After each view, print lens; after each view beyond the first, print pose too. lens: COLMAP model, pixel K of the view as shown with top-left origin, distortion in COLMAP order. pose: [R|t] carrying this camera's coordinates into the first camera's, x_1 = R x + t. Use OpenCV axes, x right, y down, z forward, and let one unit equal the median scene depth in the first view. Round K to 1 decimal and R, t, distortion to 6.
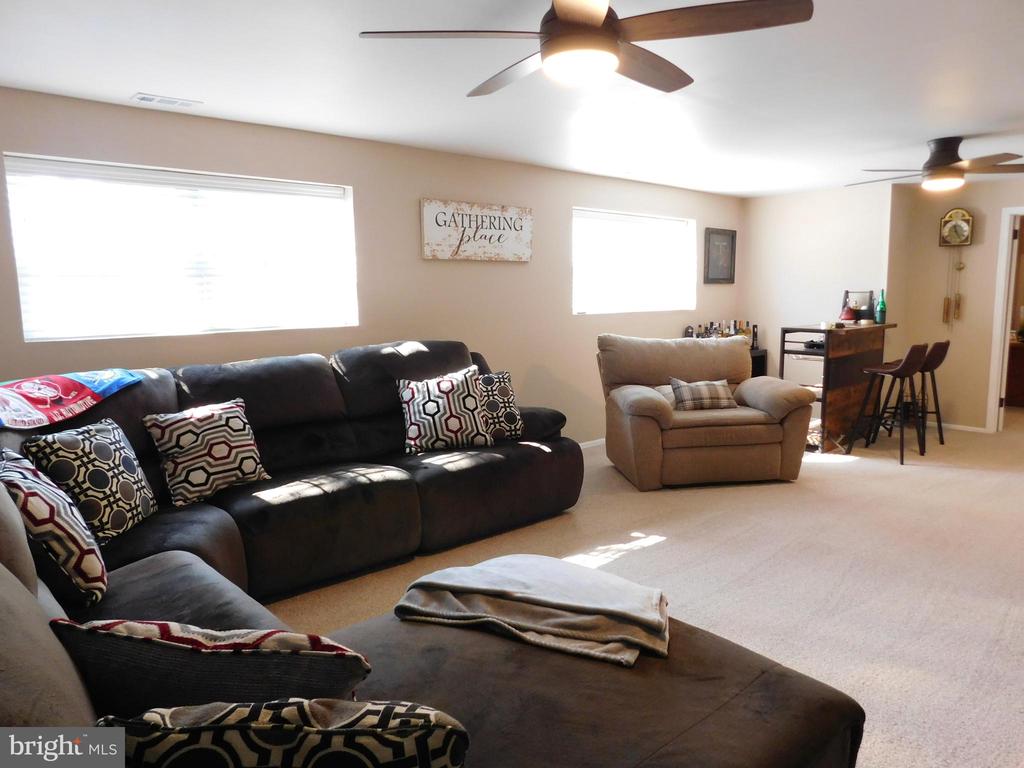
lens RADIAL K [[710.9, 0, 512.0], [0, 710.9, 384.0], [0, 0, 1]] dist [-0.083901, 0.063227]
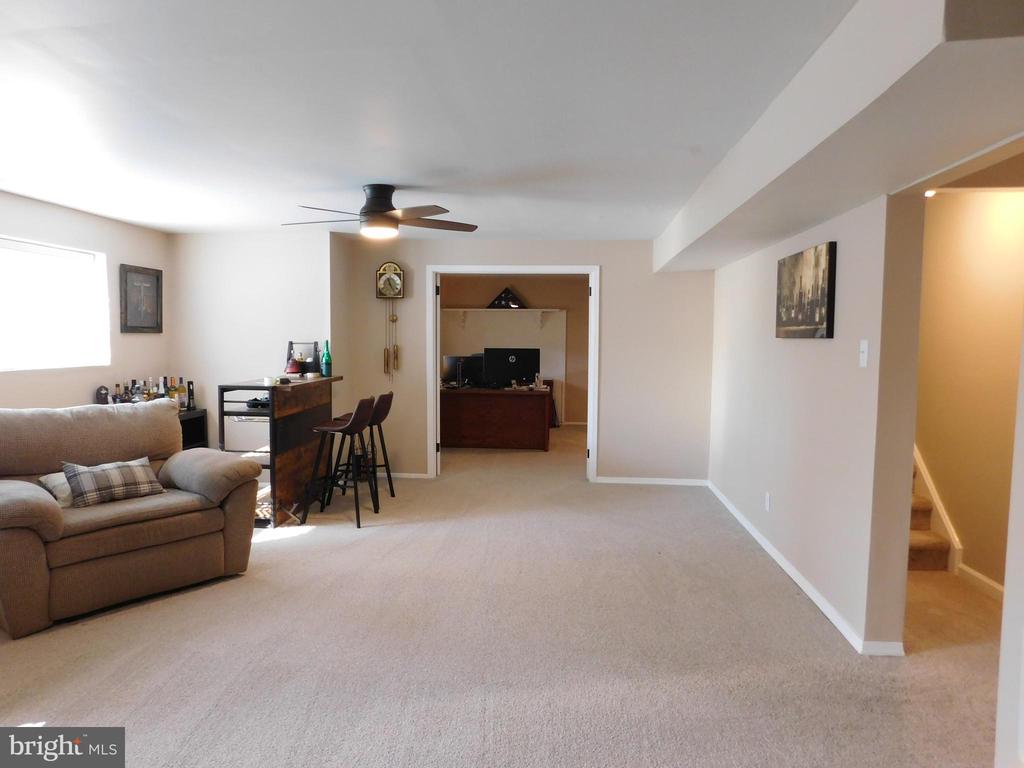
lens RADIAL K [[710.9, 0, 512.0], [0, 710.9, 384.0], [0, 0, 1]] dist [-0.083901, 0.063227]
pose [[0.737480, -0.030358, 0.674686, 0.074351], [0.076319, 0.996336, -0.038592, -0.022613], [-0.671043, 0.079952, 0.737095, 0.140684]]
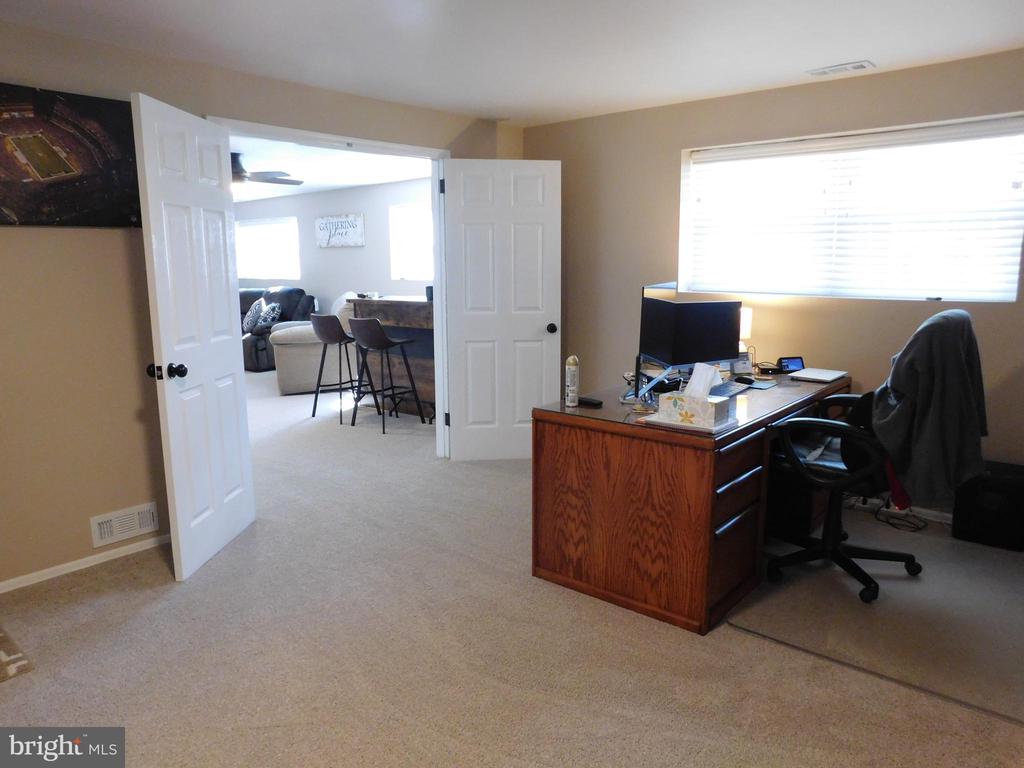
lens RADIAL K [[710.9, 0, 512.0], [0, 710.9, 384.0], [0, 0, 1]] dist [-0.083901, 0.063227]
pose [[0.116367, 0.169563, -0.978625, 1.607893], [-0.123257, 0.980168, 0.155174, -0.144450], [0.985528, 0.102566, 0.134959, 1.078272]]
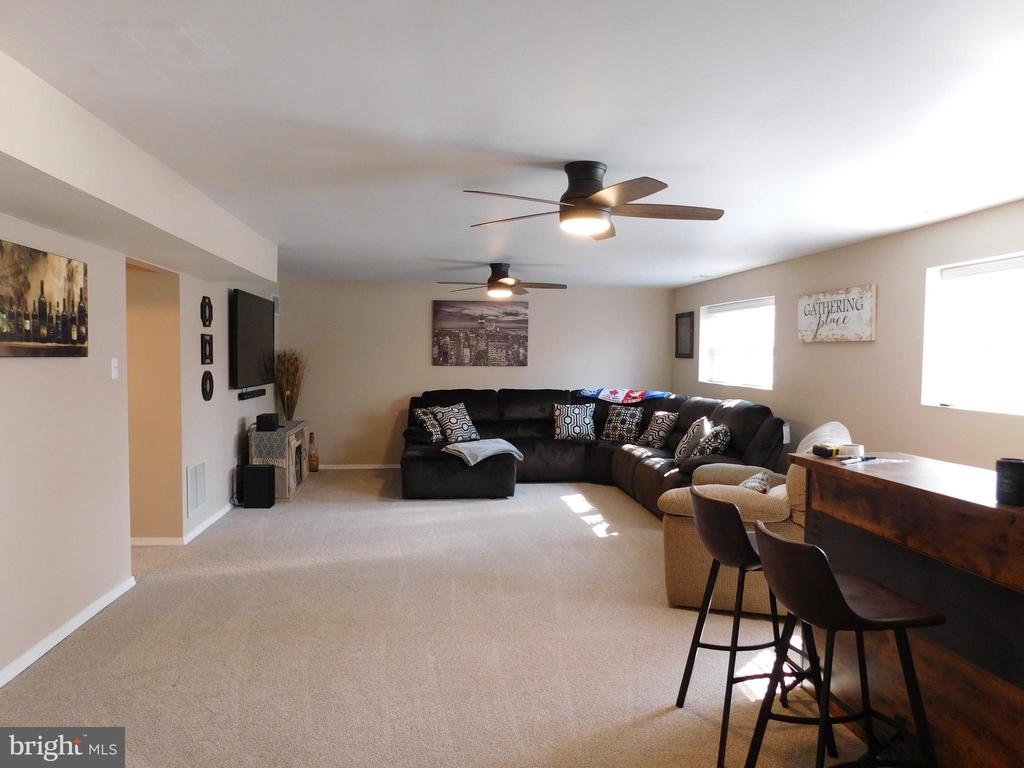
lens RADIAL K [[710.9, 0, 512.0], [0, 710.9, 384.0], [0, 0, 1]] dist [-0.083901, 0.063227]
pose [[-0.580440, 0.033860, -0.813599, 0.984967], [-0.116190, 0.985468, 0.123905, -0.163848], [0.805971, 0.166451, -0.568071, 1.076741]]
